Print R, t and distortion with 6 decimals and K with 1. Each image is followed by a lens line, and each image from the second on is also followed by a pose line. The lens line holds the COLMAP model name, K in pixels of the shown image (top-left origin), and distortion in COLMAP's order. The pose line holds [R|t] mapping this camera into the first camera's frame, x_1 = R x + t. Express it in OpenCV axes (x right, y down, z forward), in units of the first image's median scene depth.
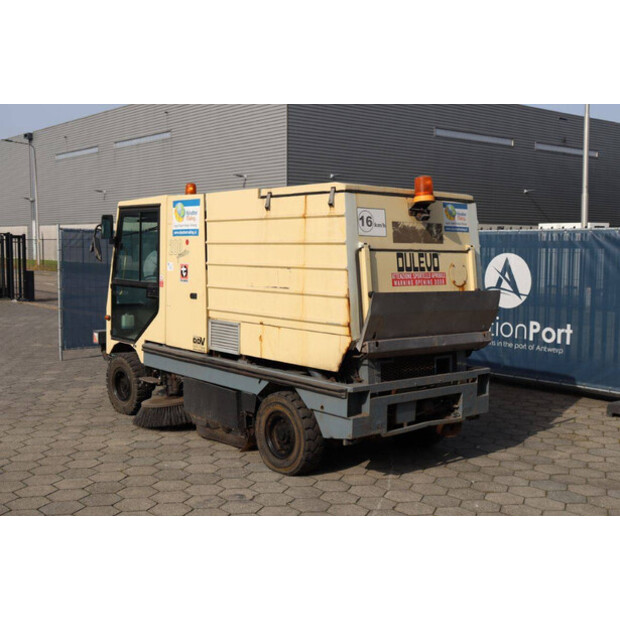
lens RADIAL K [[784.1, 0, 310.0], [0, 784.1, 310.0], [0, 0, 1]] dist [0.065943, 0.010580]
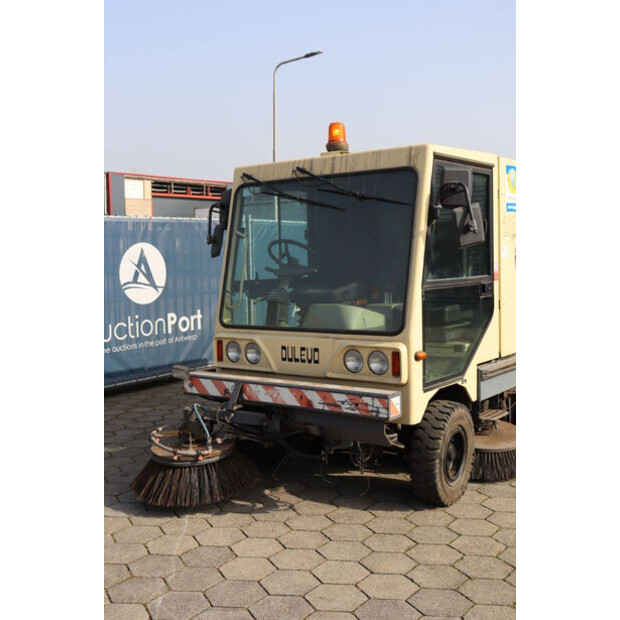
lens RADIAL K [[756.2, 0, 310.0], [0, 756.2, 310.0], [0, 0, 1]] dist [-0.010907, 0.002333]
pose [[-0.239324, -0.085023, 0.967210, -0.937867], [0.093879, 0.989465, 0.110209, -0.108509], [-0.966391, 0.117176, -0.228821, 1.511700]]
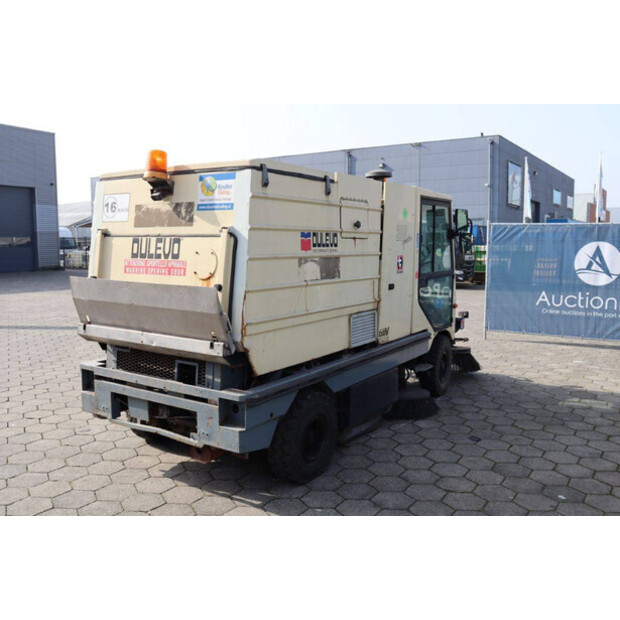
lens RADIAL K [[577.3, 0, 310.0], [0, 577.3, 310.0], [0, 0, 1]] dist [-0.009758, -0.002987]
pose [[0.271724, 0.097308, -0.957443, 0.603954], [-0.073285, 0.994078, 0.080233, -0.041827], [0.959581, 0.048365, 0.277246, 0.730914]]
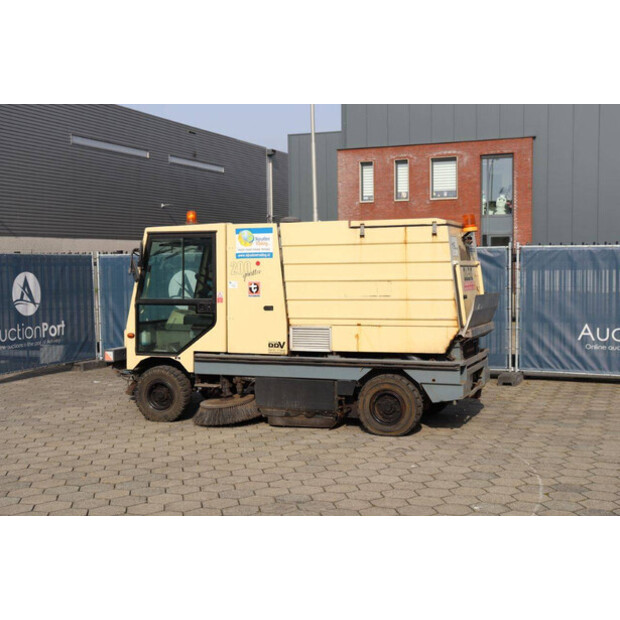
lens RADIAL K [[908.6, 0, 310.0], [0, 908.6, 310.0], [0, 0, 1]] dist [0.033818, 0.008116]
pose [[0.866880, -0.044621, 0.496516, -0.835845], [0.059338, 0.998141, -0.013900, 0.008646], [-0.494972, 0.041512, 0.867916, -0.249665]]
